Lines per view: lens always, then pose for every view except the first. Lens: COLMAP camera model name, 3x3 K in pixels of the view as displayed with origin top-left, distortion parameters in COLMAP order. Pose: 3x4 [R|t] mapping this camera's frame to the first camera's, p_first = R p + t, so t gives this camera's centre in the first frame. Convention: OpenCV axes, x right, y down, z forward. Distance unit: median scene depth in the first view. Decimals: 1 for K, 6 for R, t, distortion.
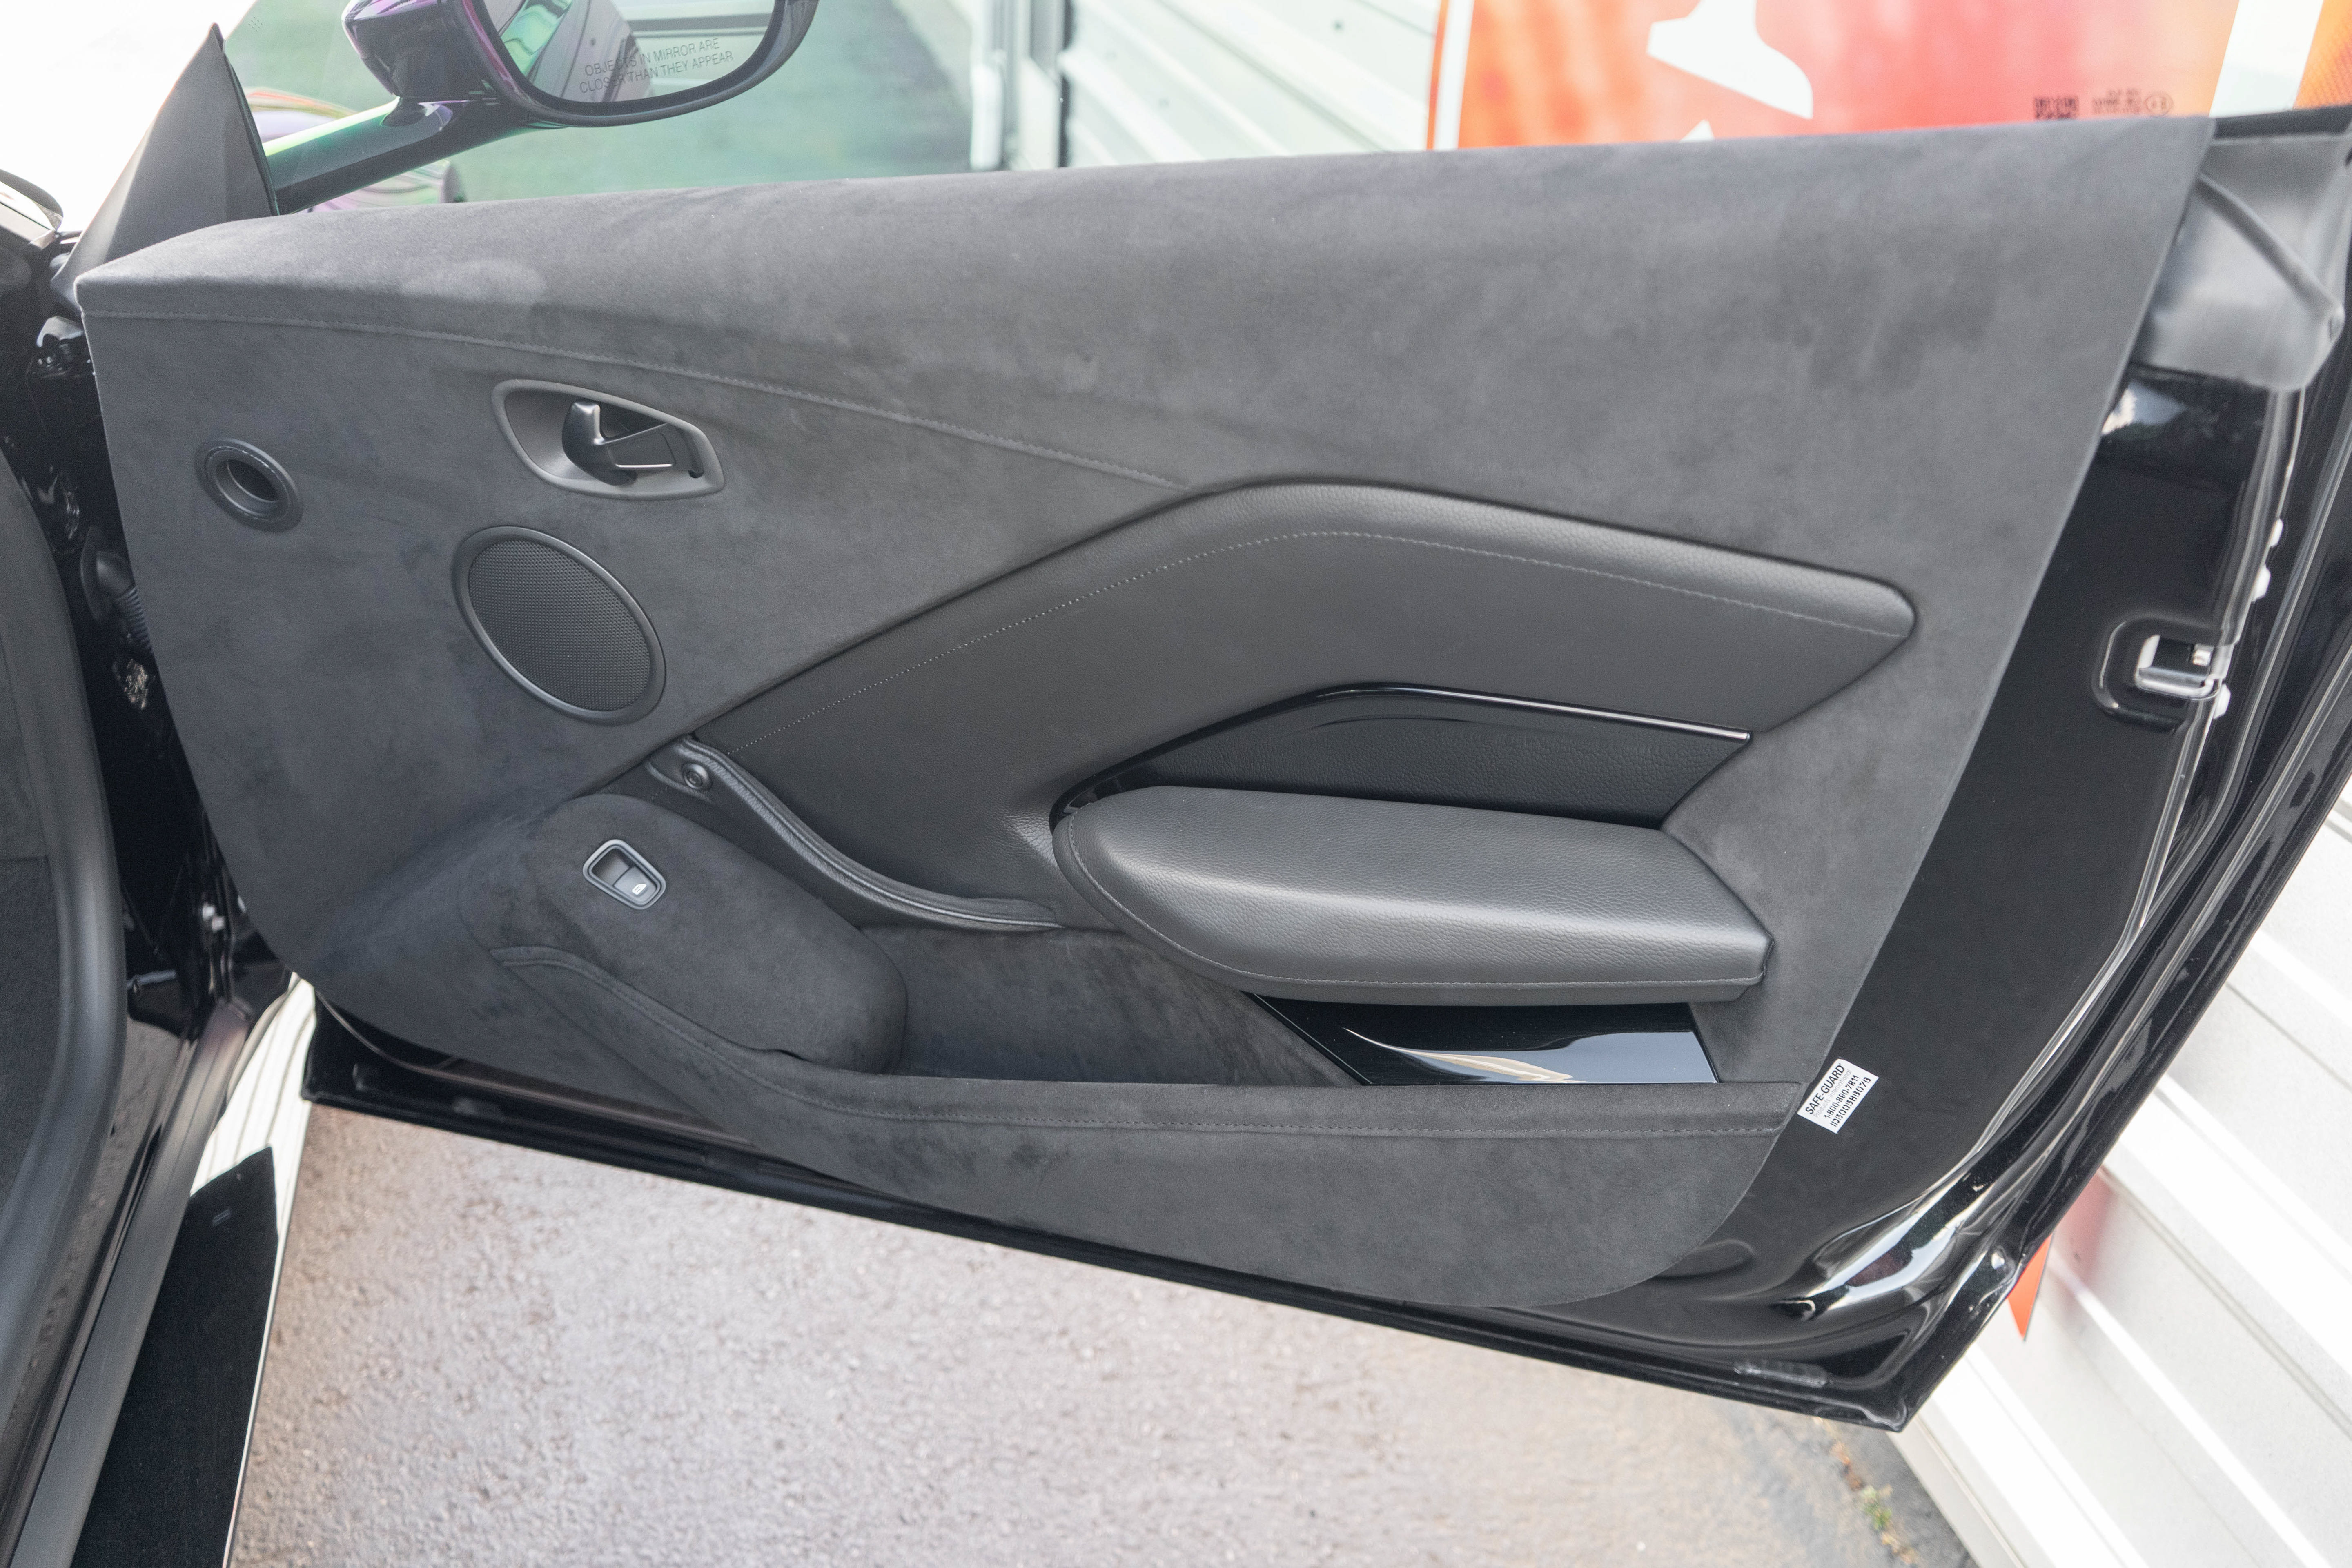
lens RADIAL K [[2154.8, 0, 1174.7], [0, 2154.8, 788.8], [0, 0, 1]] dist [-0.010003, 0.000000]
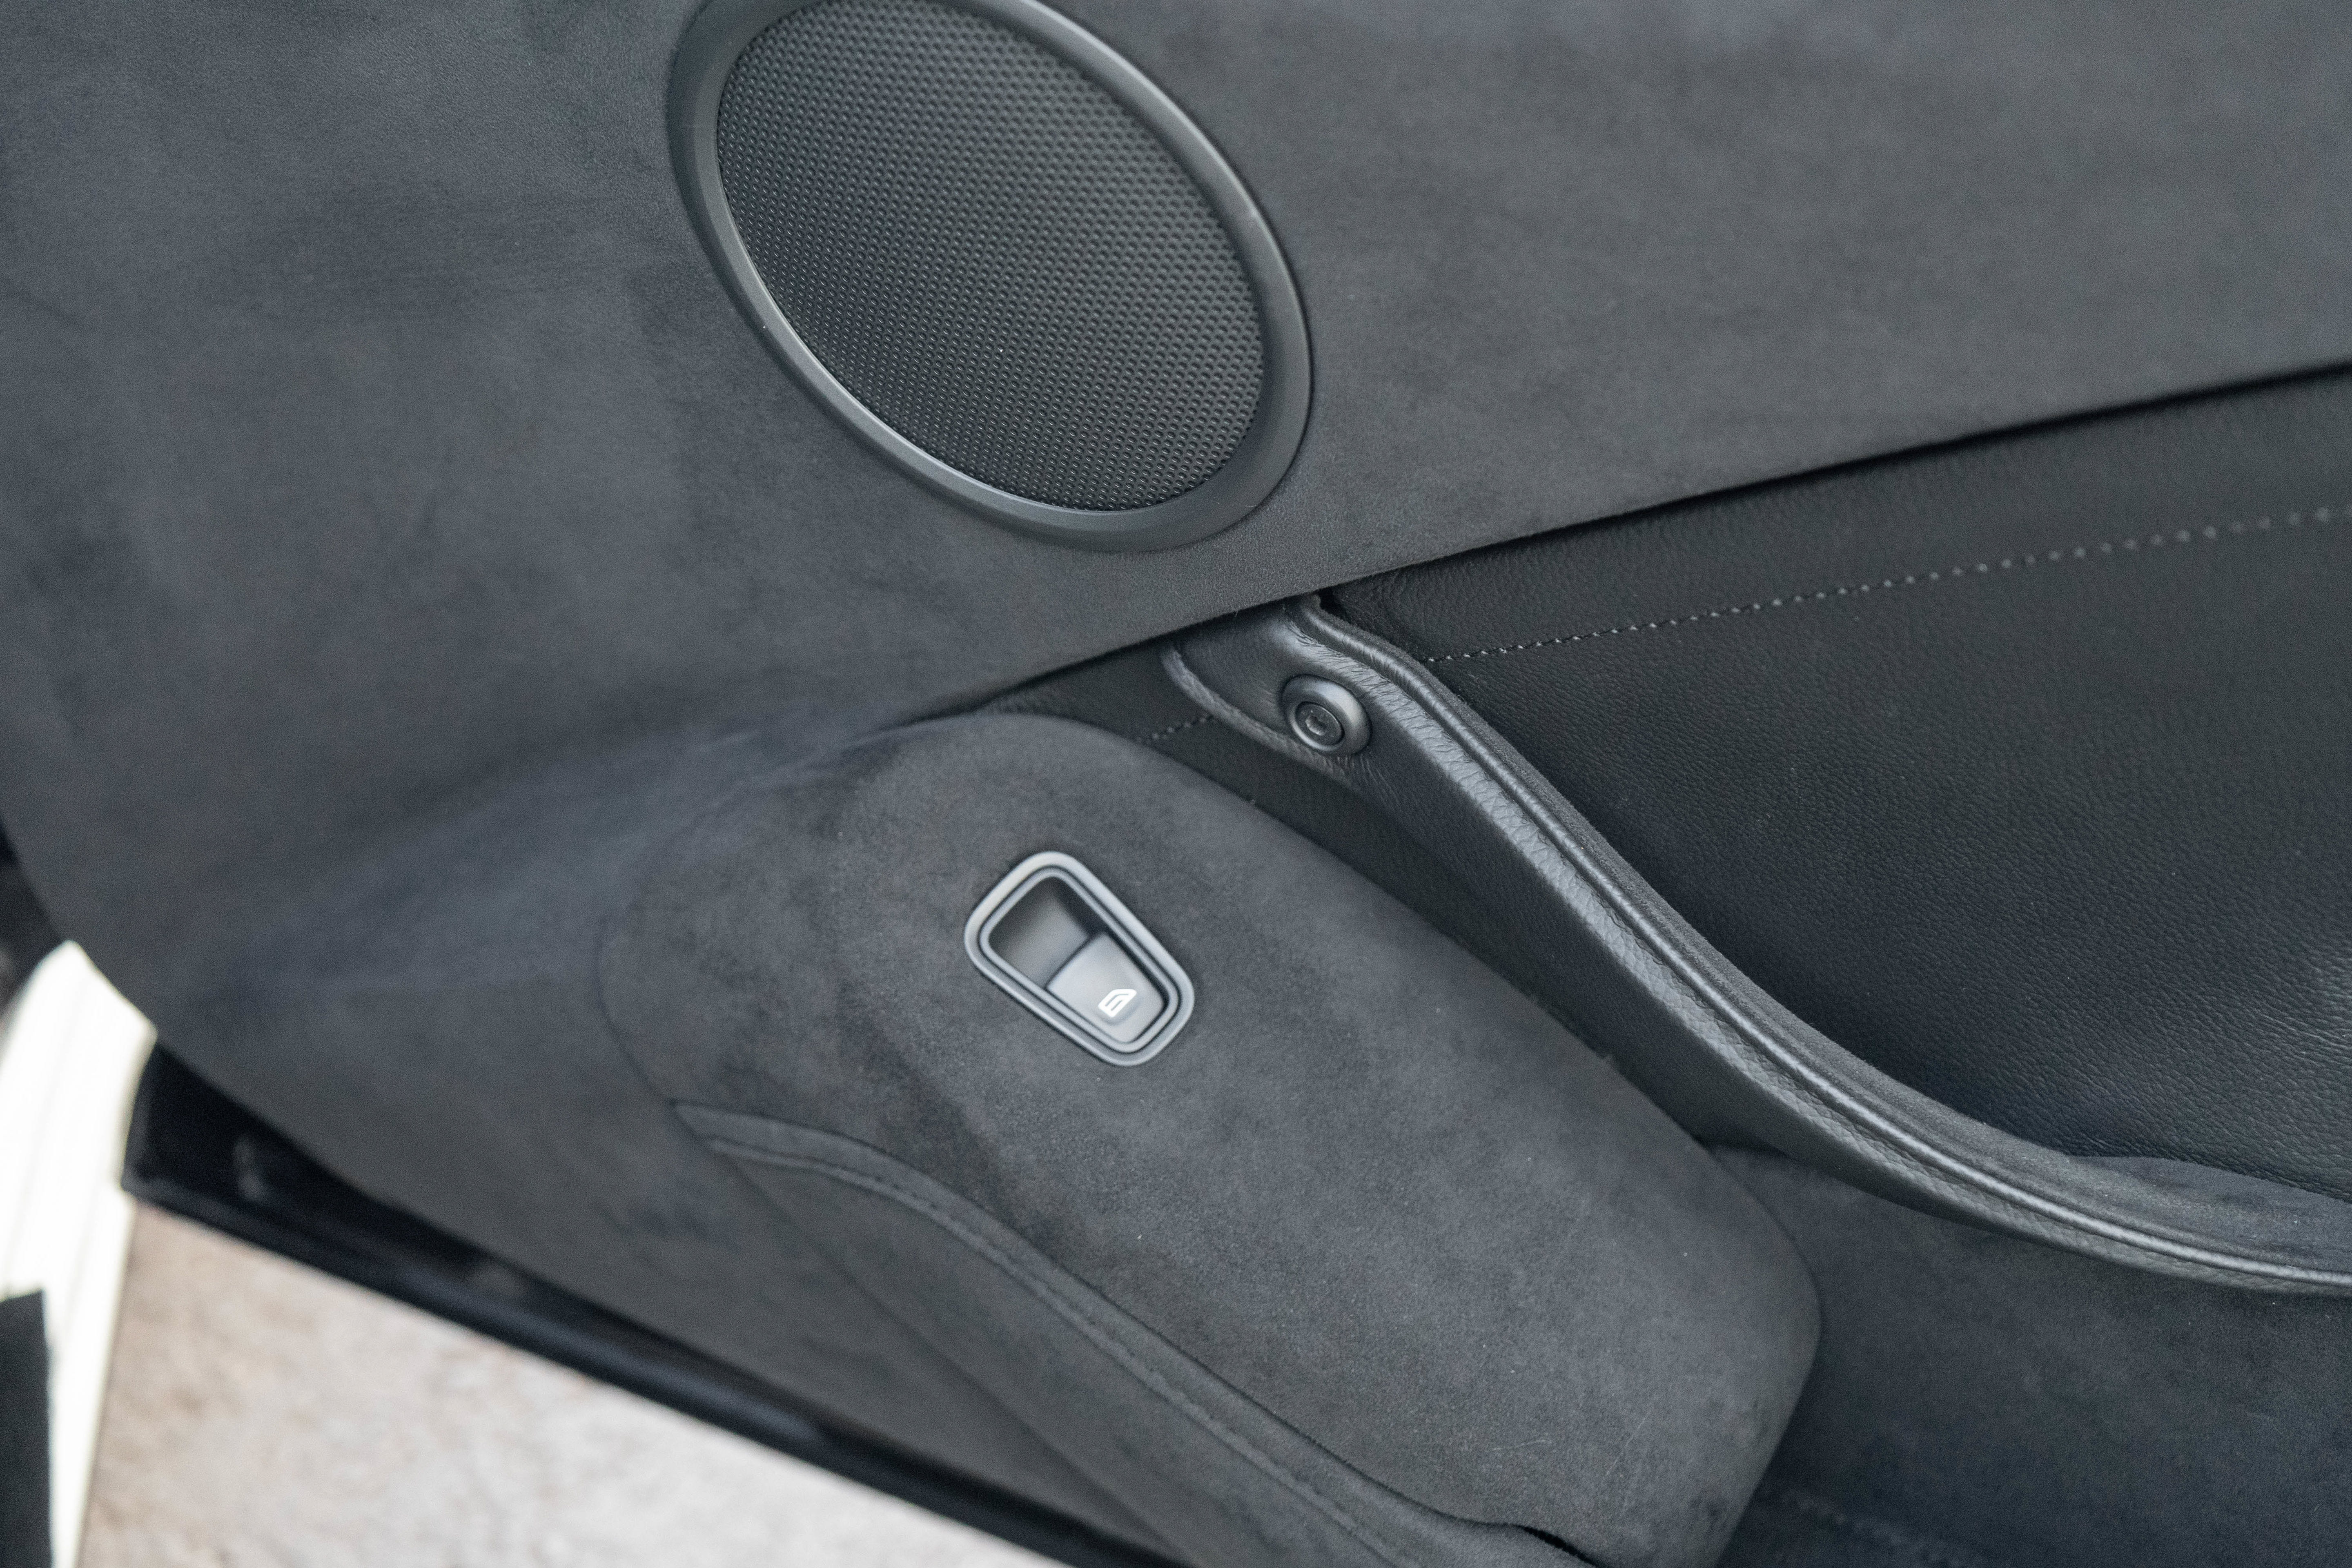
lens RADIAL K [[3496.8, 0, 1175.8], [0, 3496.8, 780.8], [0, 0, 1]] dist [0.033599, 0.000000]
pose [[0.994392, 0.079890, -0.069301, -0.203748], [-0.070427, 0.989059, 0.129627, -0.065368], [0.078899, -0.124020, 0.989138, 0.438617]]
